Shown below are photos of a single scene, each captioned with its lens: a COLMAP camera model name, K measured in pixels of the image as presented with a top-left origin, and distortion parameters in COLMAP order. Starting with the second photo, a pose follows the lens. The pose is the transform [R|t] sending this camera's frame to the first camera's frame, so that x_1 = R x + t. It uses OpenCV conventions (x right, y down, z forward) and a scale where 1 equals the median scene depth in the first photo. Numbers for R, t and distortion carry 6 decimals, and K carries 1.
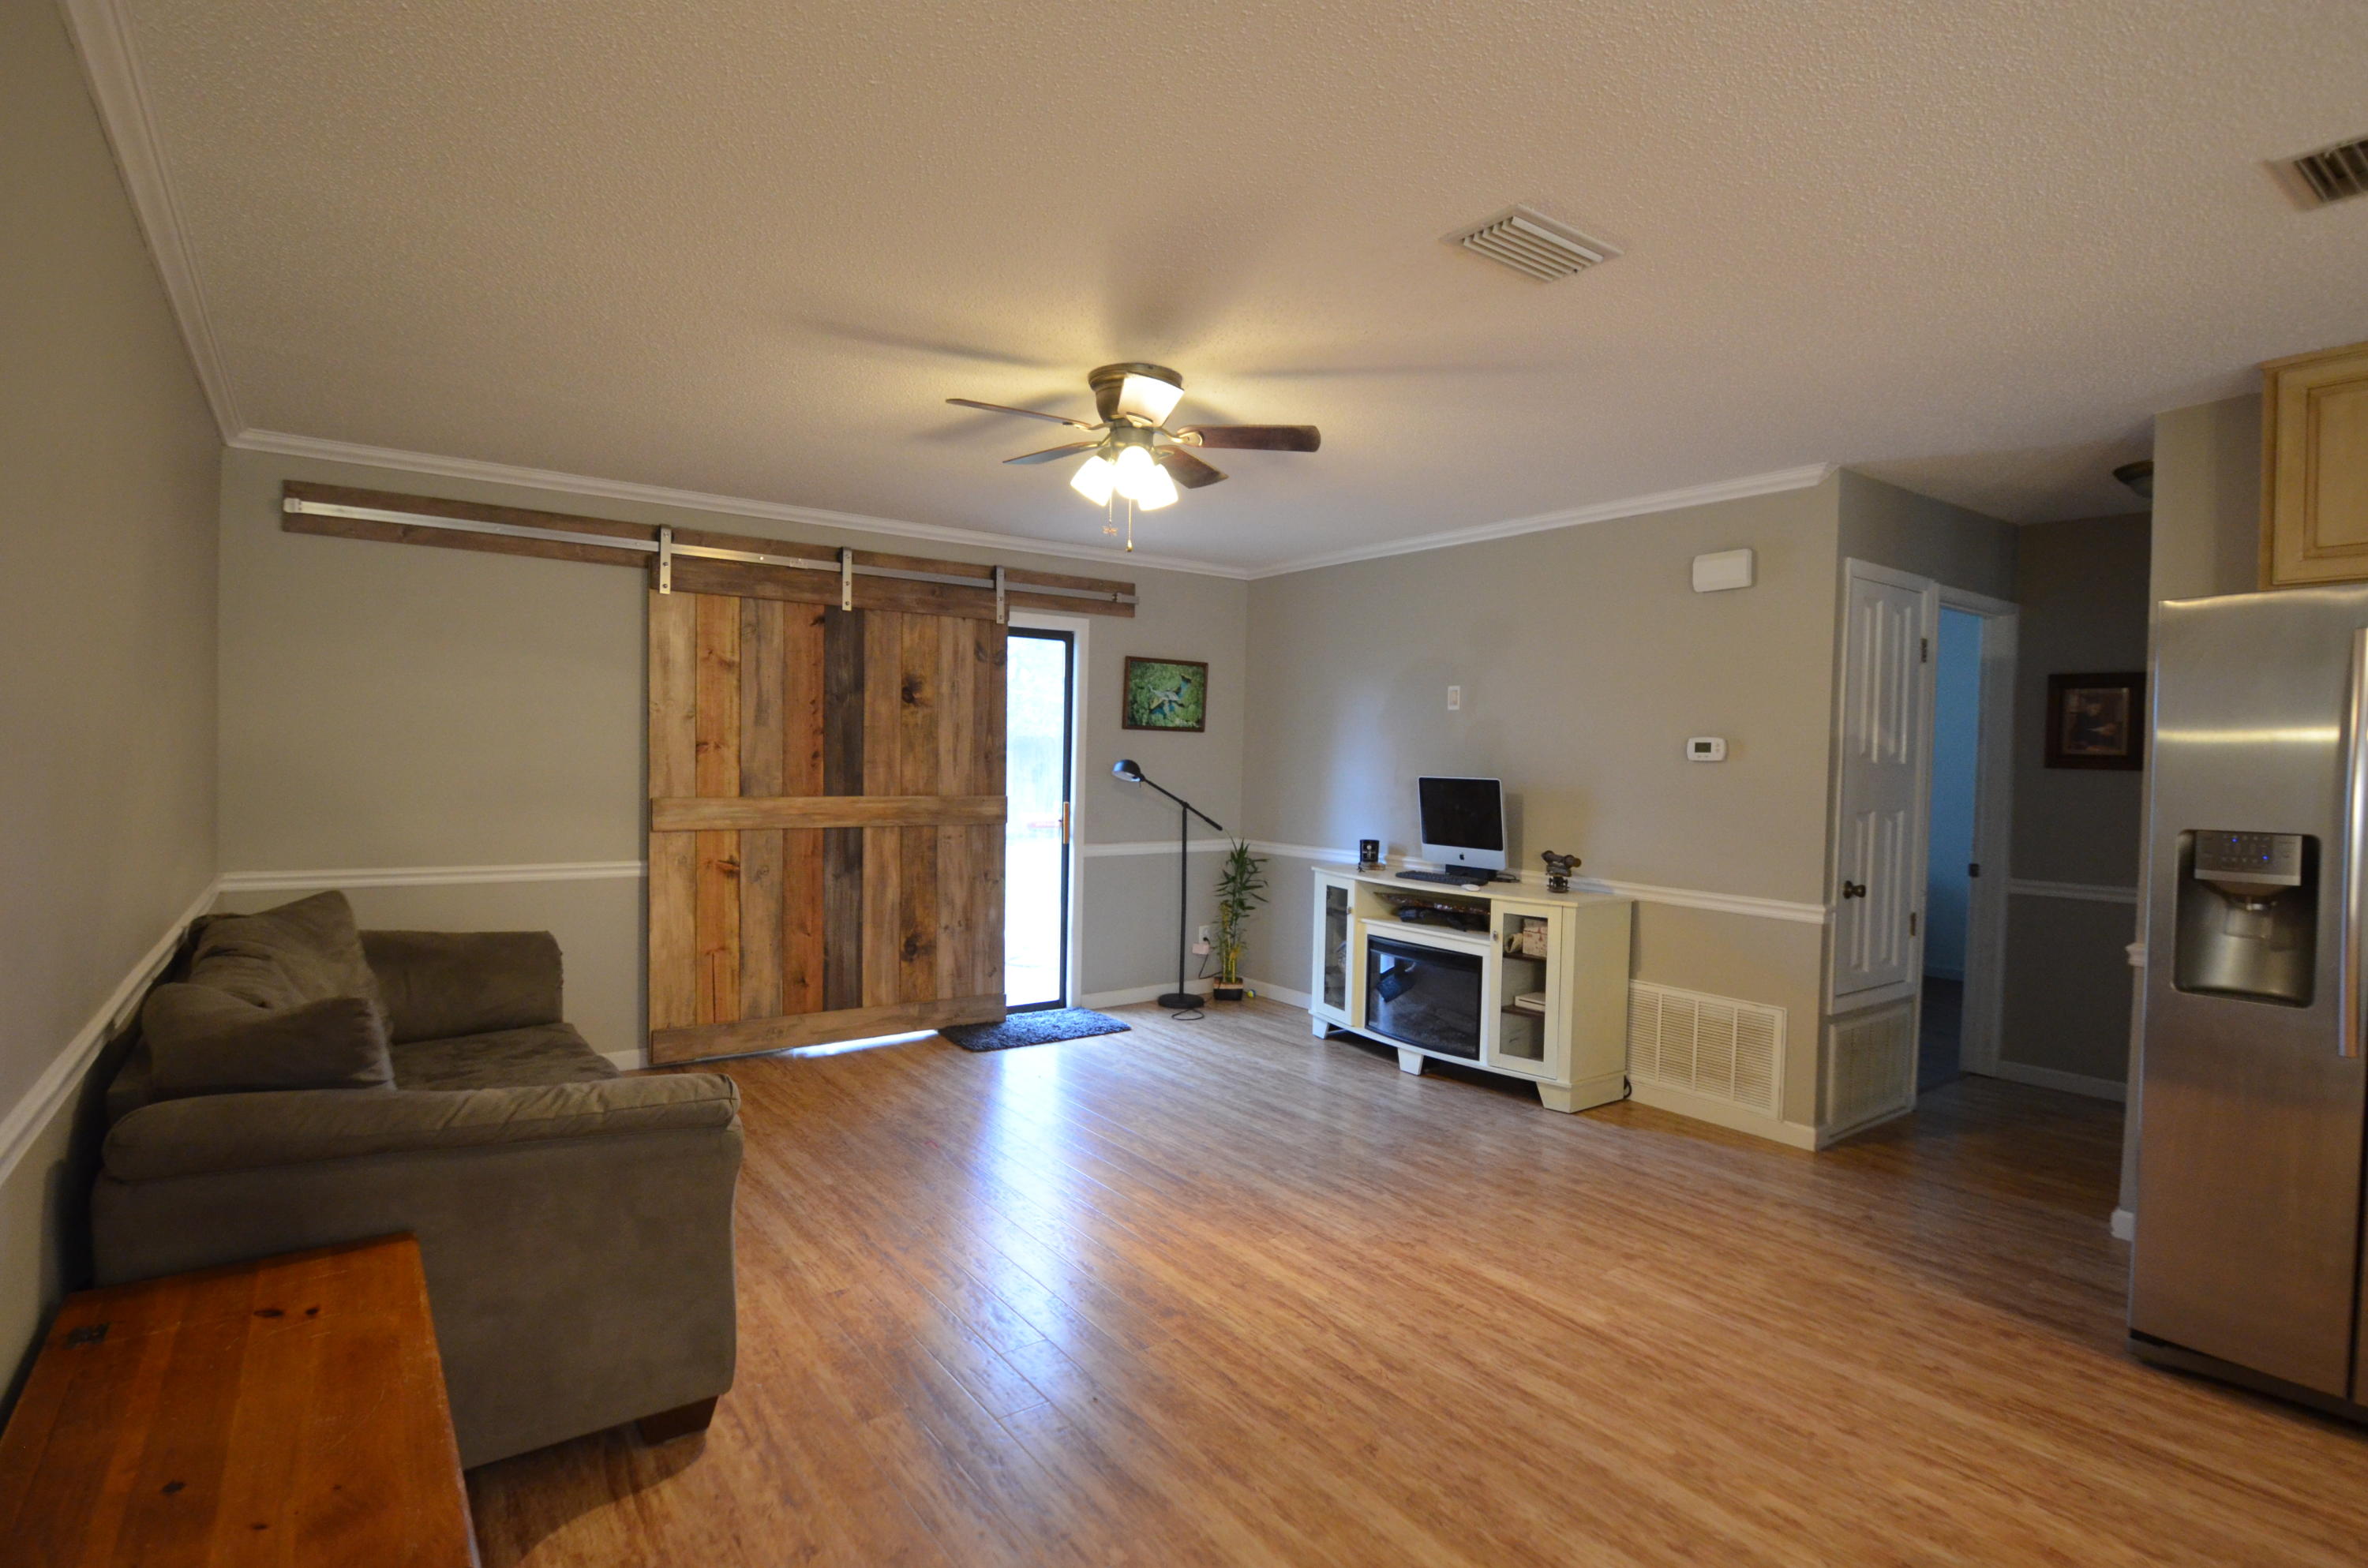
lens RADIAL K [[1158.6, 0, 1181.3], [0, 1158.6, 793.5], [0, 0, 1]] dist [-0.015980, -0.008049]
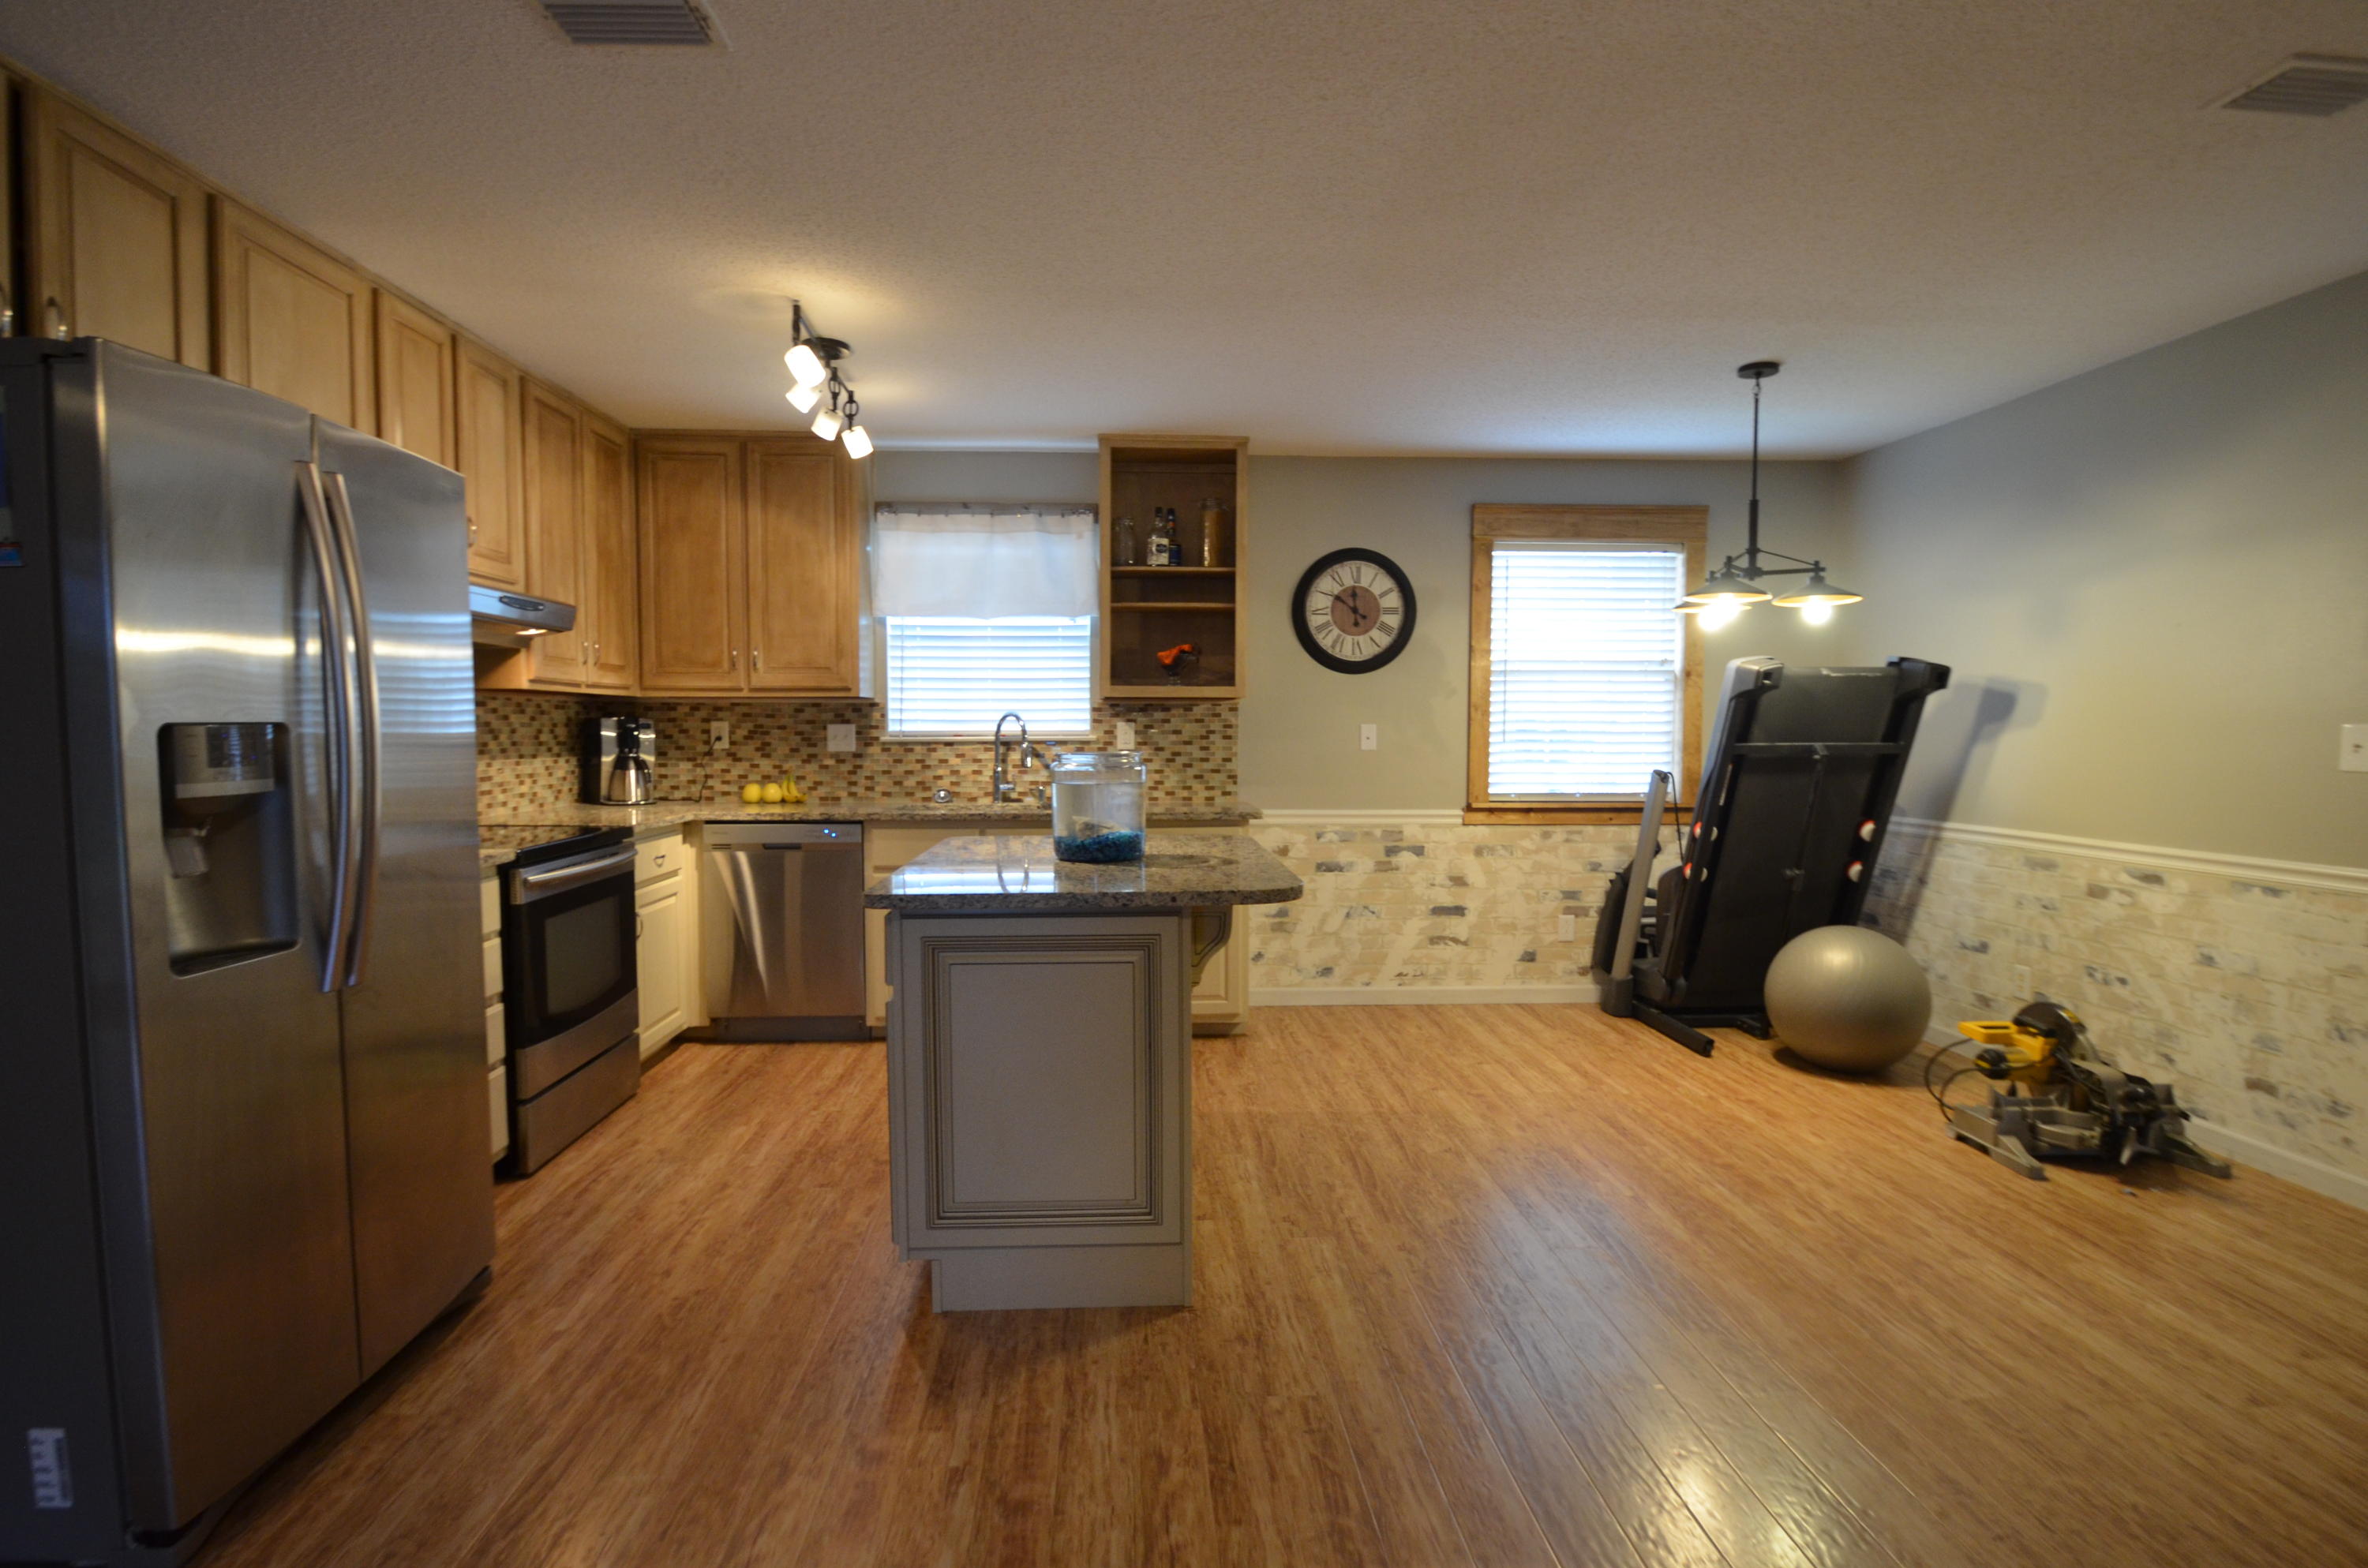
lens RADIAL K [[1158.6, 0, 1181.3], [0, 1158.6, 793.5], [0, 0, 1]] dist [-0.015980, -0.008049]
pose [[-0.839187, -0.050977, 0.541449, 0.066825], [-0.001176, 0.995765, 0.091929, 0.012674], [-0.543842, 0.076509, -0.835692, 1.215176]]
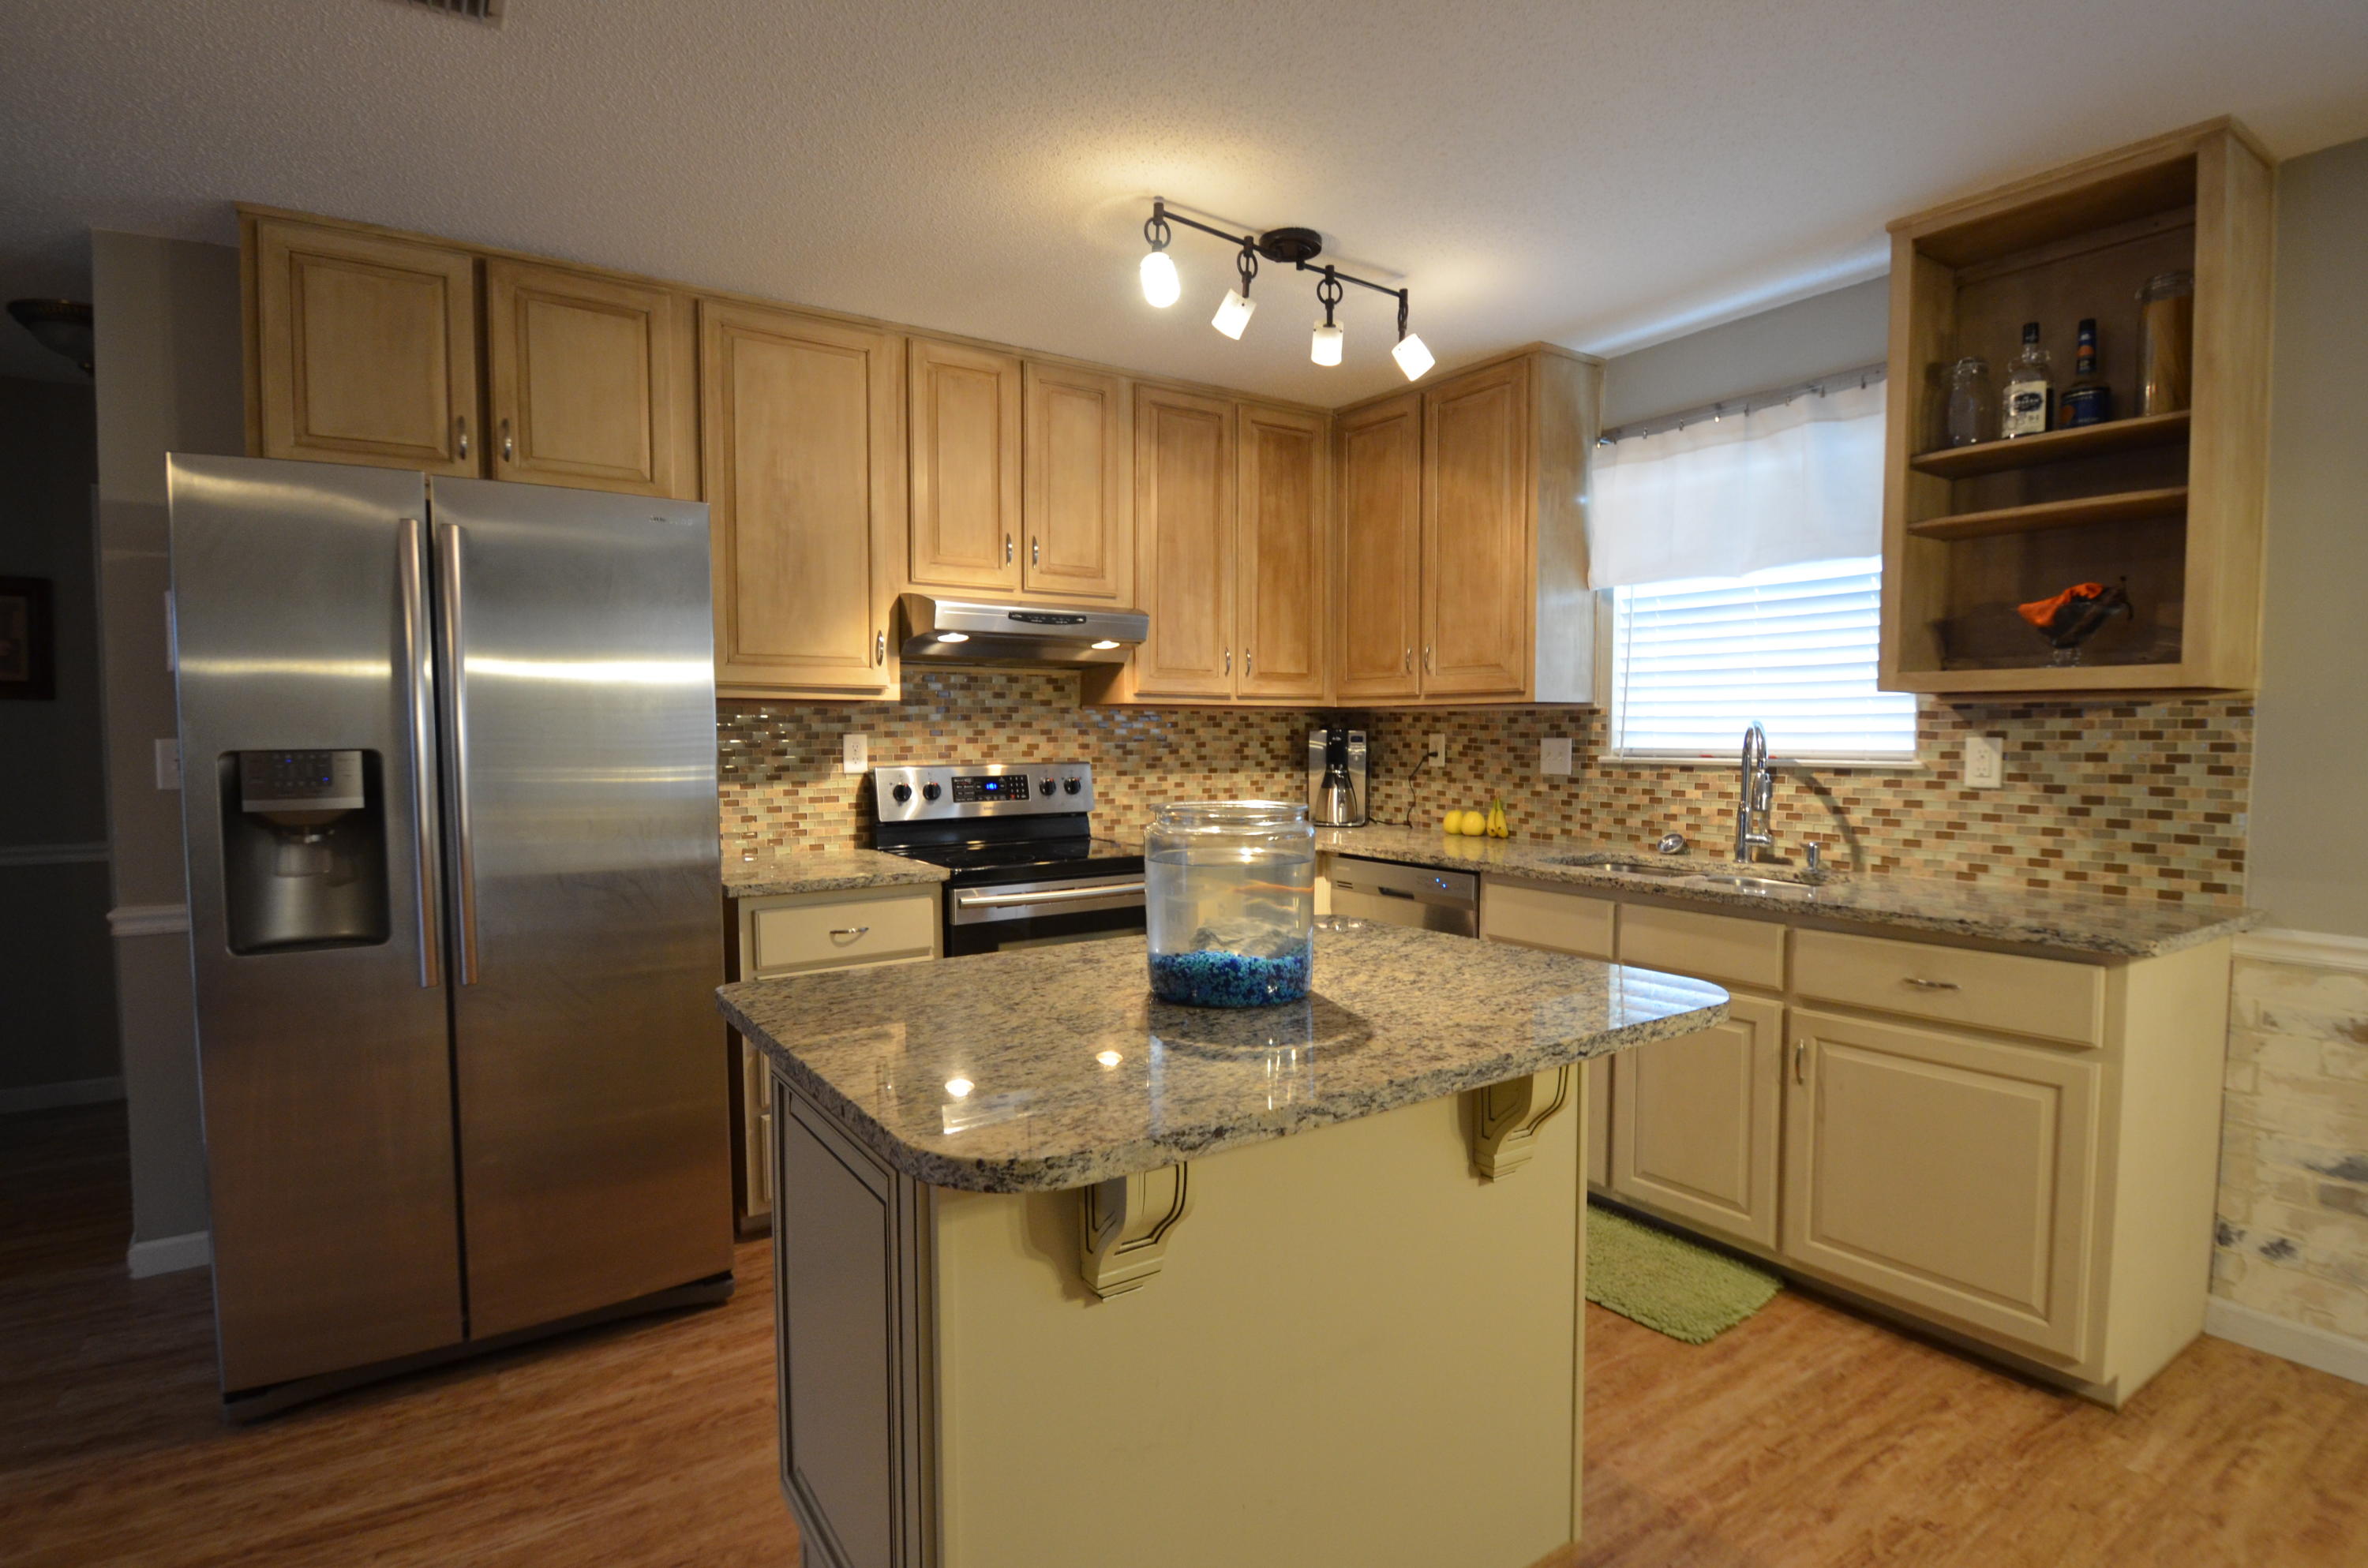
lens RADIAL K [[1158.6, 0, 1181.3], [0, 1158.6, 793.5], [0, 0, 1]] dist [-0.015980, -0.008049]
pose [[0.042852, -0.074690, 0.996286, 0.122885], [0.031582, 0.996805, 0.073370, 0.023587], [-0.998582, 0.028321, 0.045074, 0.303590]]
